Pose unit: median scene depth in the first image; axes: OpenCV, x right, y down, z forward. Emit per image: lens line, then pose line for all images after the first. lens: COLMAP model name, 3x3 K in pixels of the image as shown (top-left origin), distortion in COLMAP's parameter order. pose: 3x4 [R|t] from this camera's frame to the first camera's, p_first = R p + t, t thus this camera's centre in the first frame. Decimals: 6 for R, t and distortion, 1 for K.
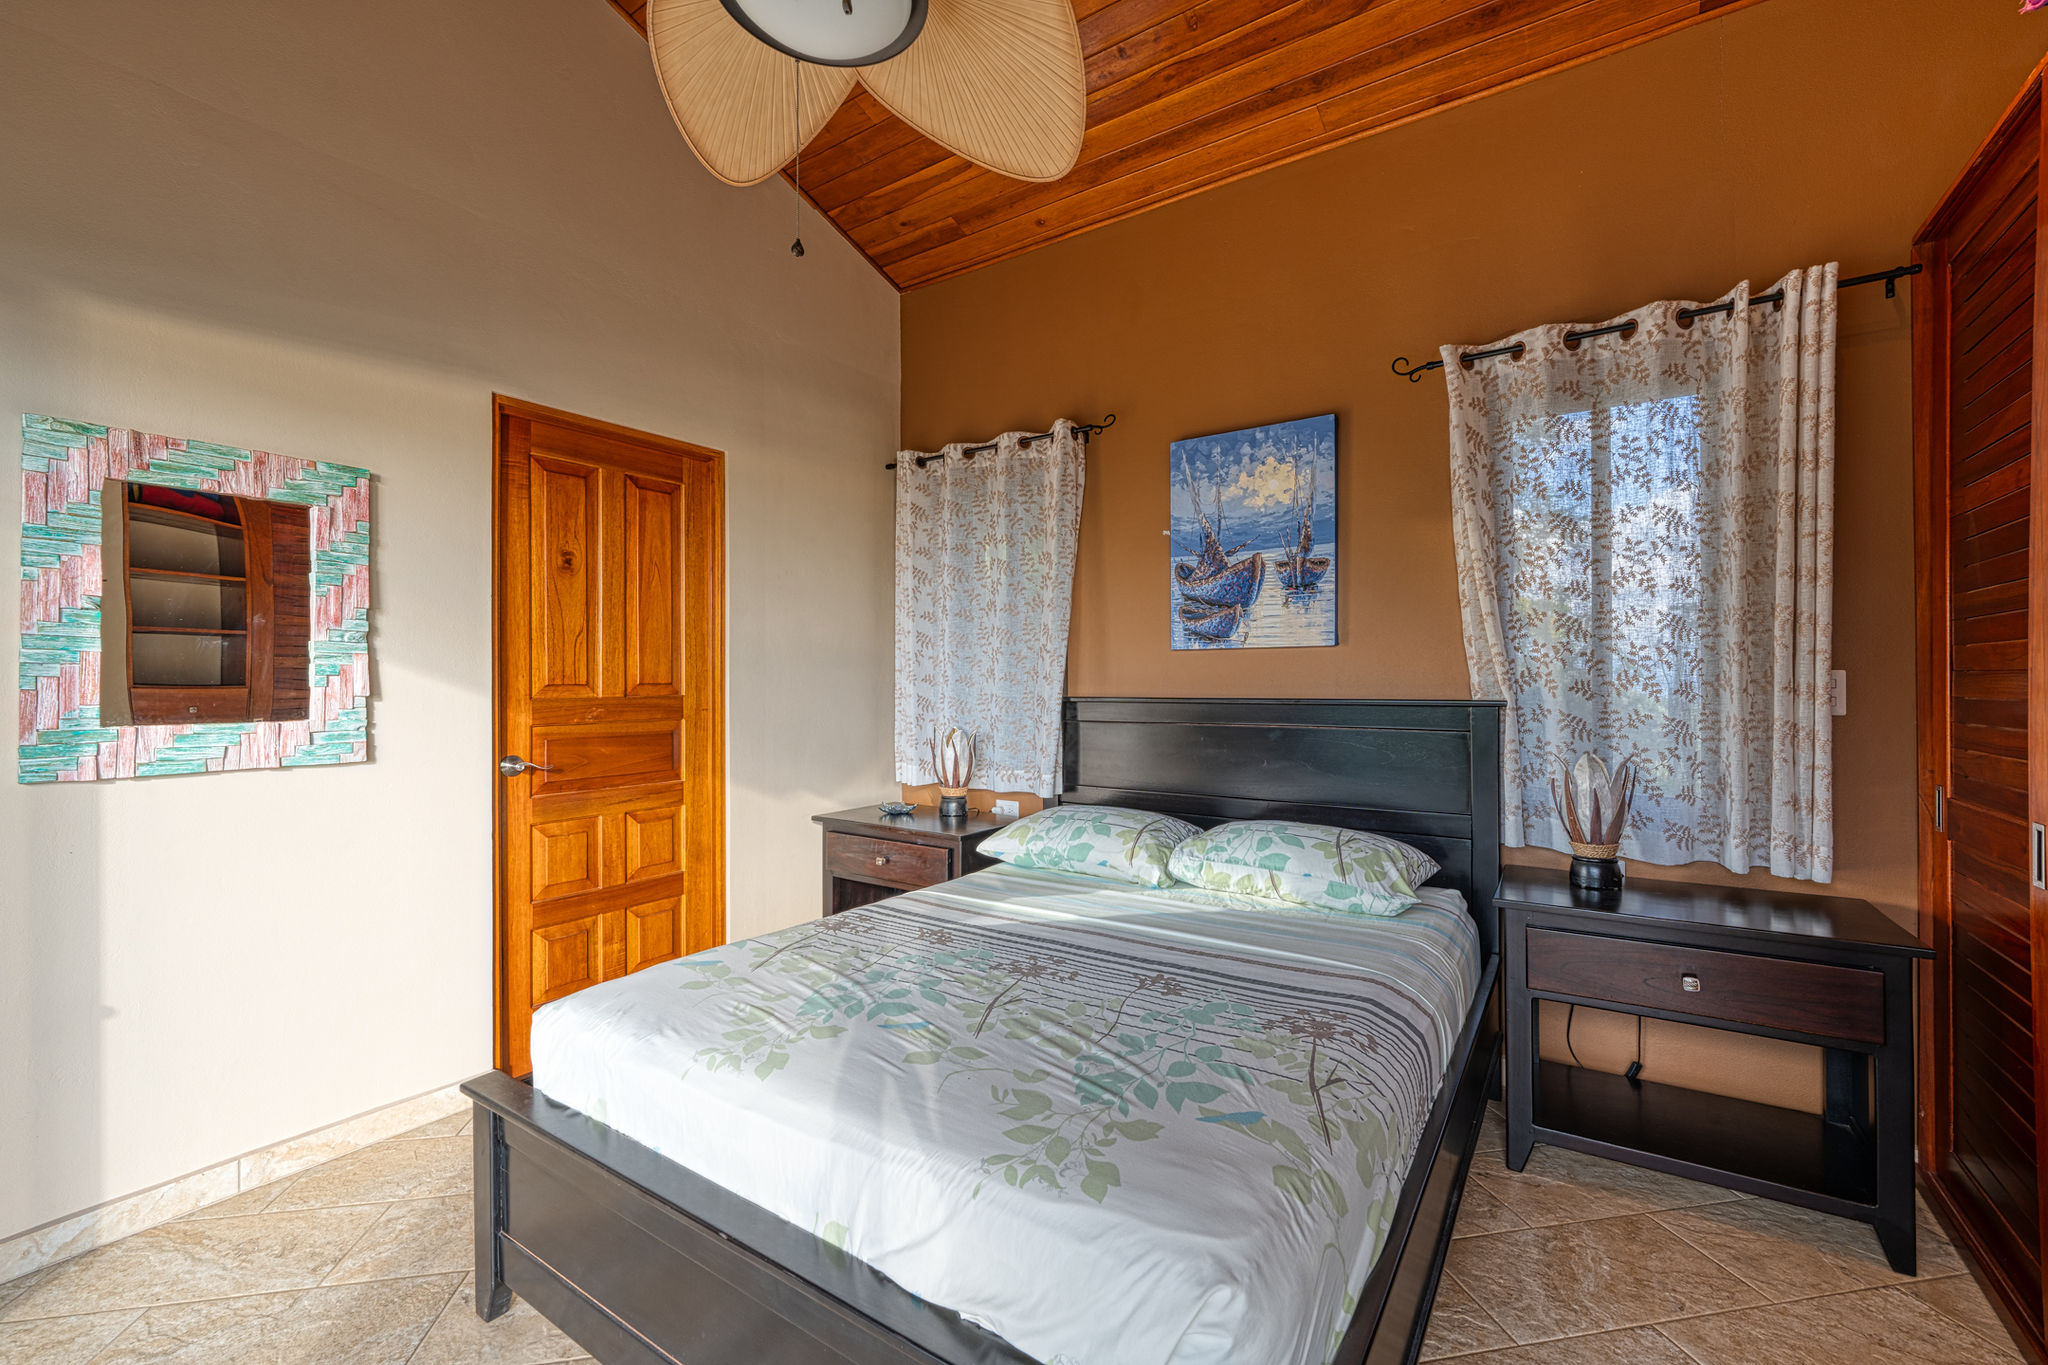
lens RADIAL K [[825.7, 0, 1029.2], [0, 825.7, 680.9], [0, 0, 1]] dist [0.001479, -0.000336]
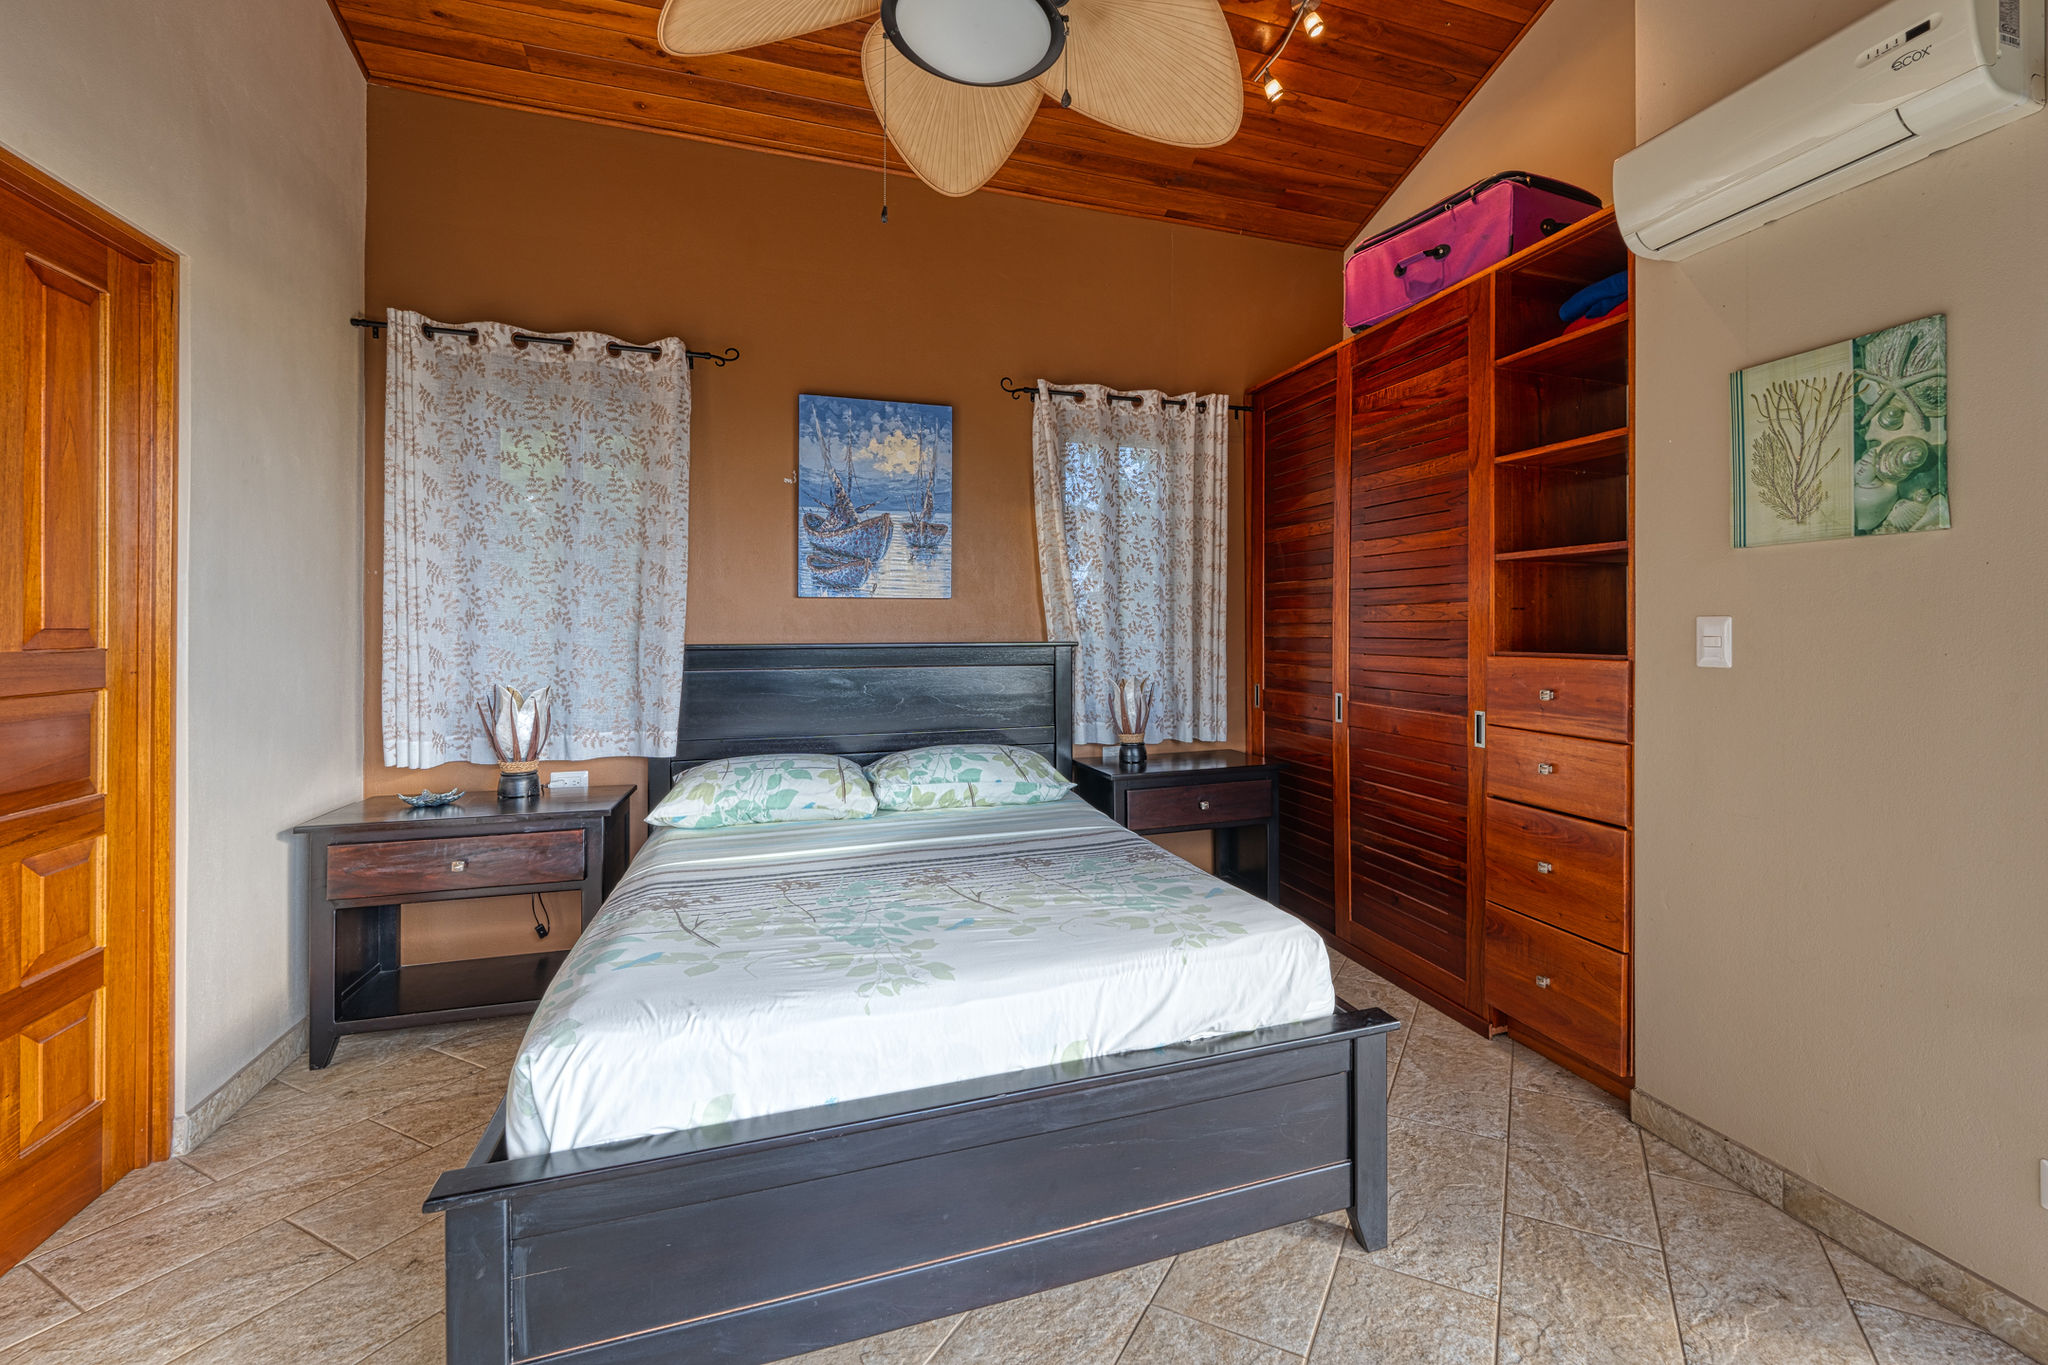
lens RADIAL K [[879.4, 0, 1103.7], [0, 879.4, 628.4], [0, 0, 1]] dist [0.000117, -0.000882]
pose [[0.595741, 0.002430, 0.803173, -0.523815], [-0.000677, 0.999997, -0.002524, 0.003823], [-0.803177, 0.000960, 0.595740, 0.055931]]
